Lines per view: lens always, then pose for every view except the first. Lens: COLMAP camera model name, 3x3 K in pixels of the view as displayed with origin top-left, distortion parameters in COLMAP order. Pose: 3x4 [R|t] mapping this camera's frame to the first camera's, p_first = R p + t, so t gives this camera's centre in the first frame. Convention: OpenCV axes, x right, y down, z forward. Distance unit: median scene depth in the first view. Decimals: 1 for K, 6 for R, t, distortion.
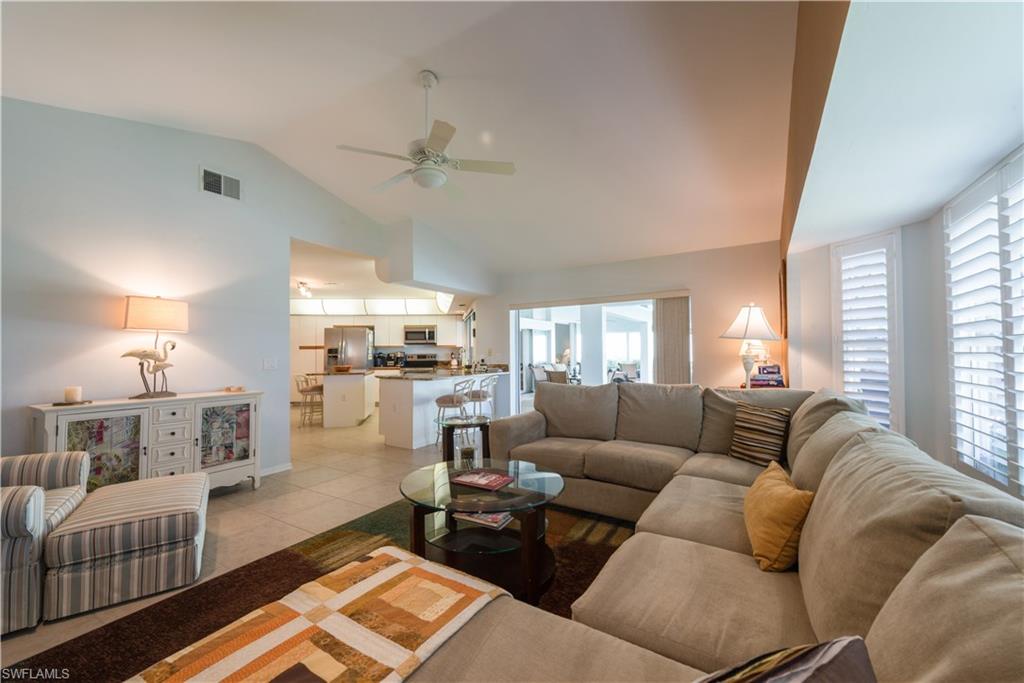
lens RADIAL K [[398.3, 0, 514.7], [0, 398.3, 343.9], [0, 0, 1]] dist [0.014289, -0.000486]
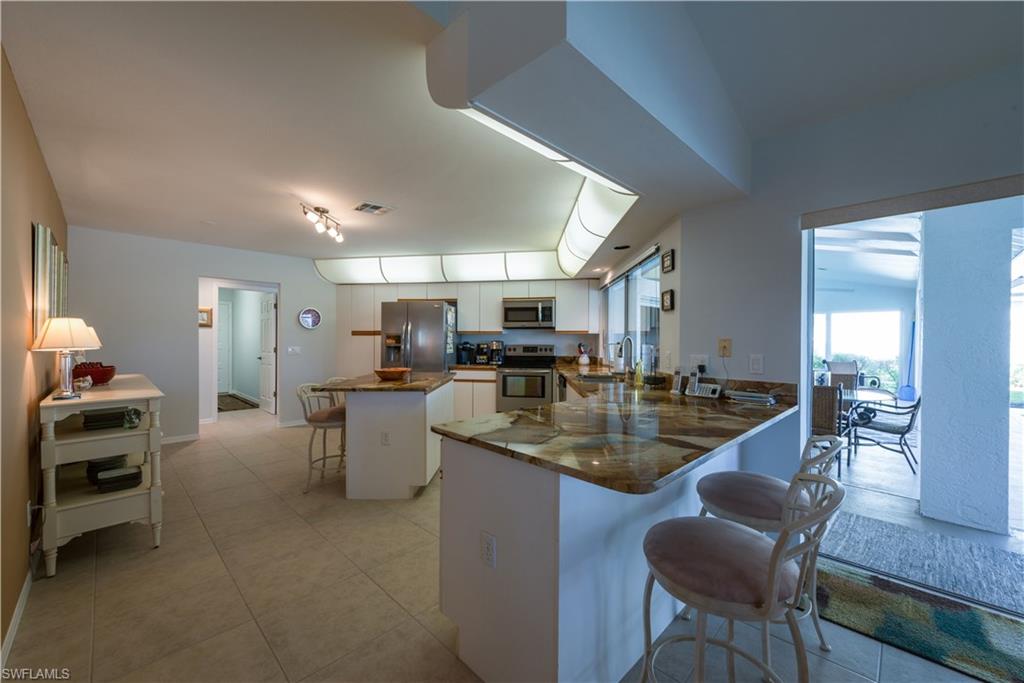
lens RADIAL K [[398.3, 0, 513.8], [0, 398.3, 340.6], [0, 0, 1]] dist [0.014289, -0.000486]
pose [[0.973654, 0.010776, -0.227775, -0.121490], [-0.005188, 0.999671, 0.025119, 0.003855], [0.227971, -0.023276, 0.973390, 0.408806]]
